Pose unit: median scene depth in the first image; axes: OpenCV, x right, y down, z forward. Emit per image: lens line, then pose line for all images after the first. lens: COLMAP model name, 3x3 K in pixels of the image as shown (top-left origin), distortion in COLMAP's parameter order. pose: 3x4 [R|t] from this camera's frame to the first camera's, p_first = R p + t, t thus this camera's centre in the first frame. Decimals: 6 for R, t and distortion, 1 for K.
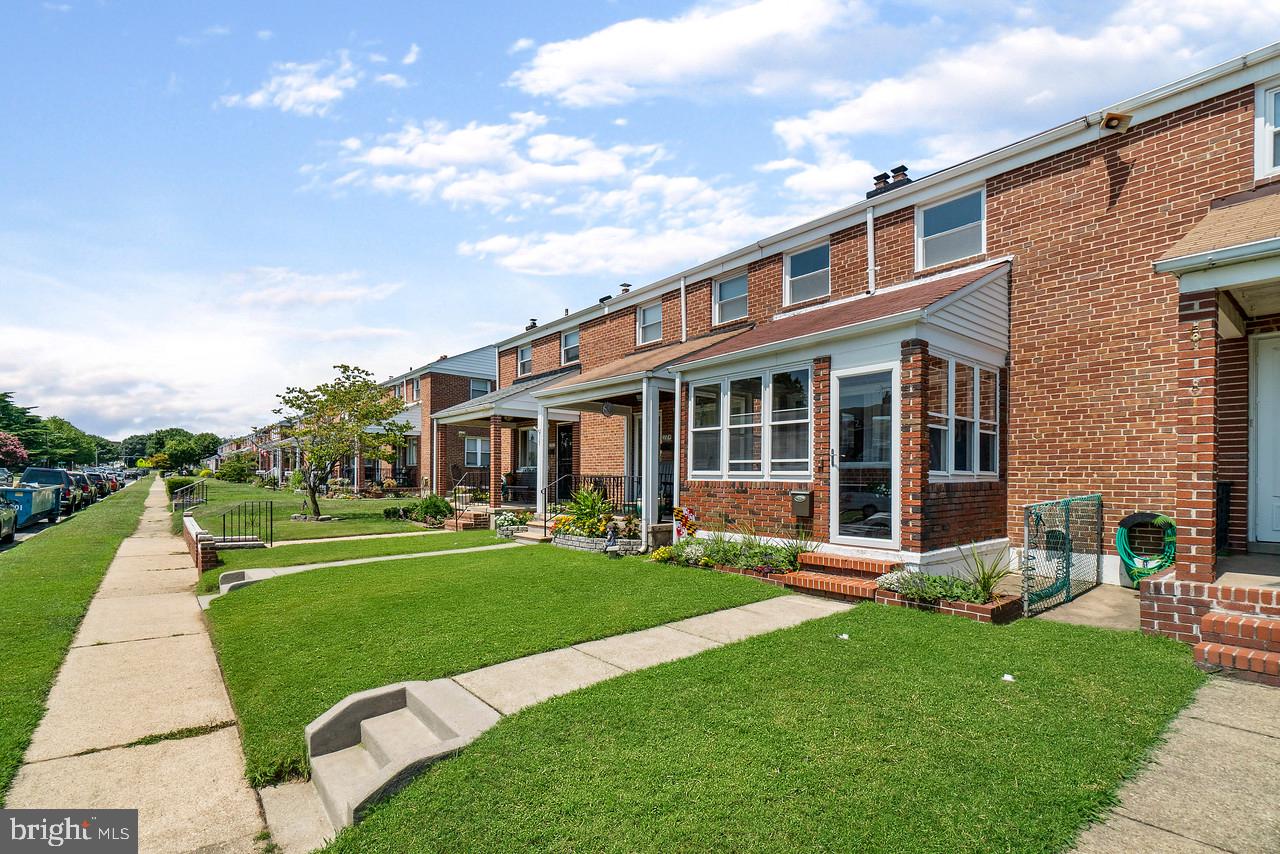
lens RADIAL K [[576.6, 0, 612.5], [0, 576.6, 477.7], [0, 0, 1]] dist [0.001690, 0.000392]
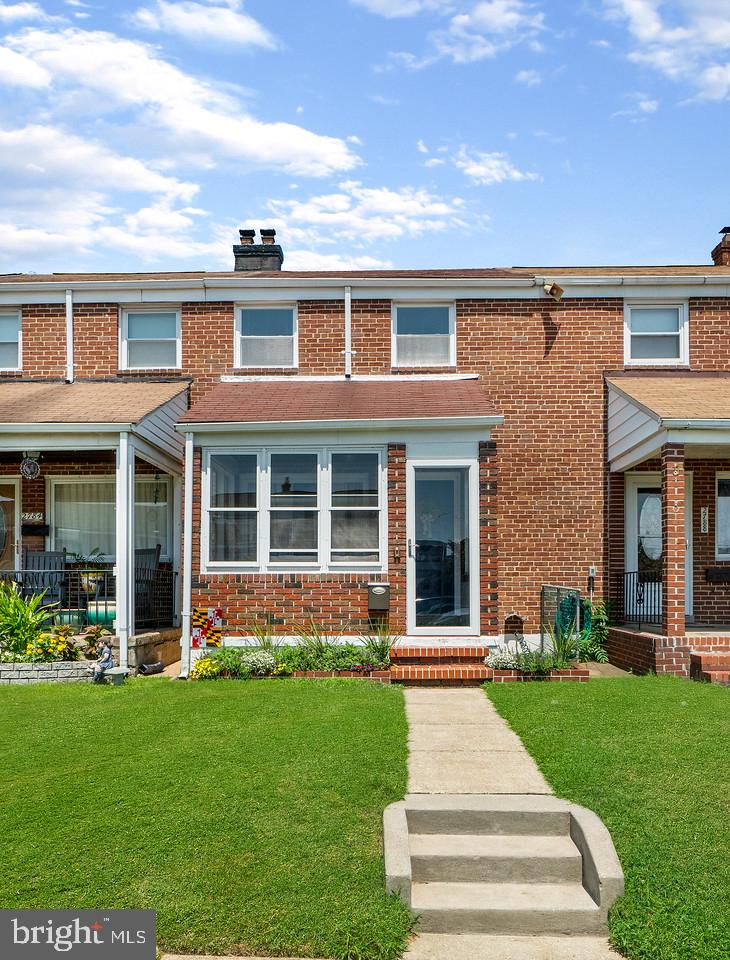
lens RADIAL K [[807.7, 0, 363.8], [0, 807.7, 583.2], [0, 0, 1]] dist [-0.017765, -0.003346]
pose [[0.647282, -0.000872, 0.762250, -0.667813], [0.006402, 0.999970, -0.004293, 0.028021], [-0.762223, 0.007659, 0.647269, 0.159962]]
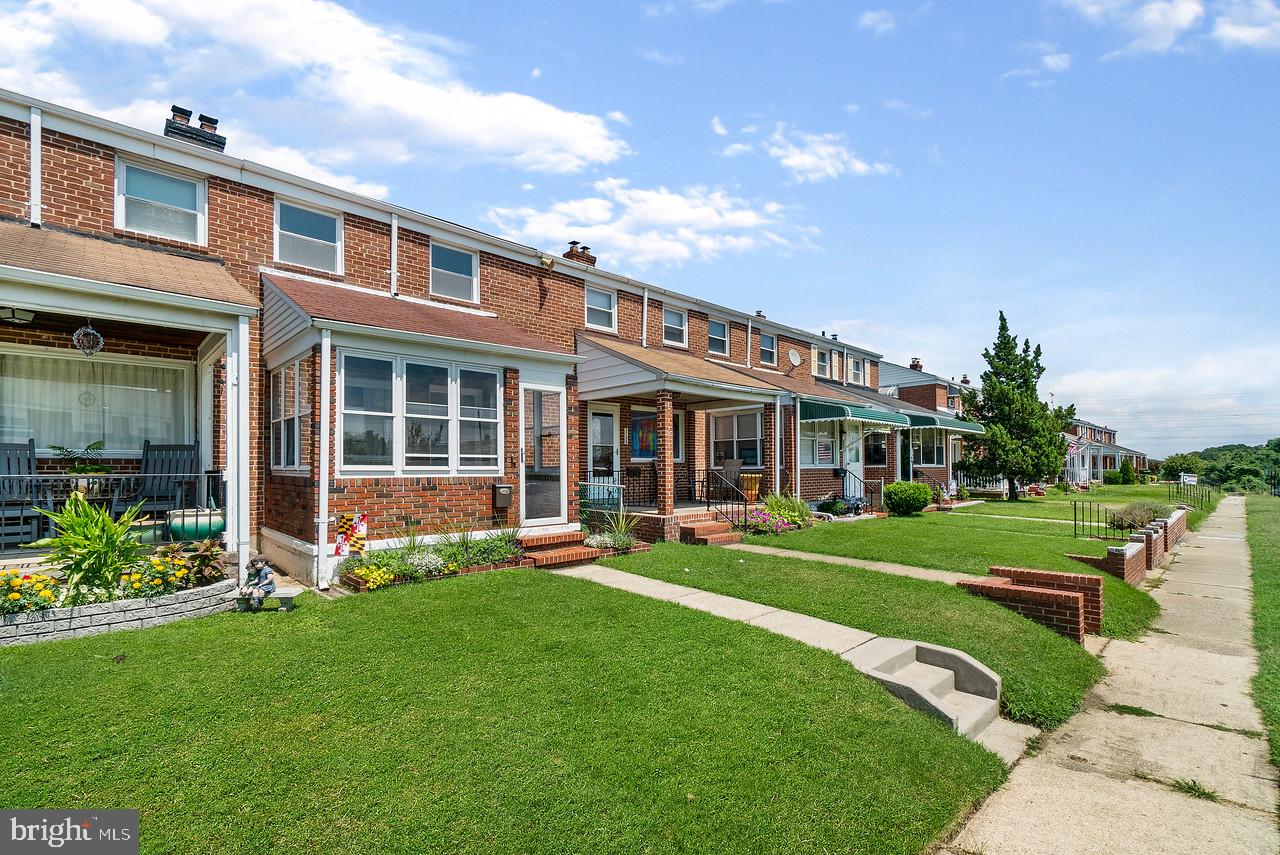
lens RADIAL K [[574.4, 0, 604.7], [0, 574.4, 462.1], [0, 0, 1]] dist [-0.010436, 0.000474]
pose [[-0.059766, 0.002113, 0.998210, -0.759769], [0.000973, 0.999997, -0.002059, -0.016664], [-0.998212, 0.000848, -0.059768, 0.839107]]
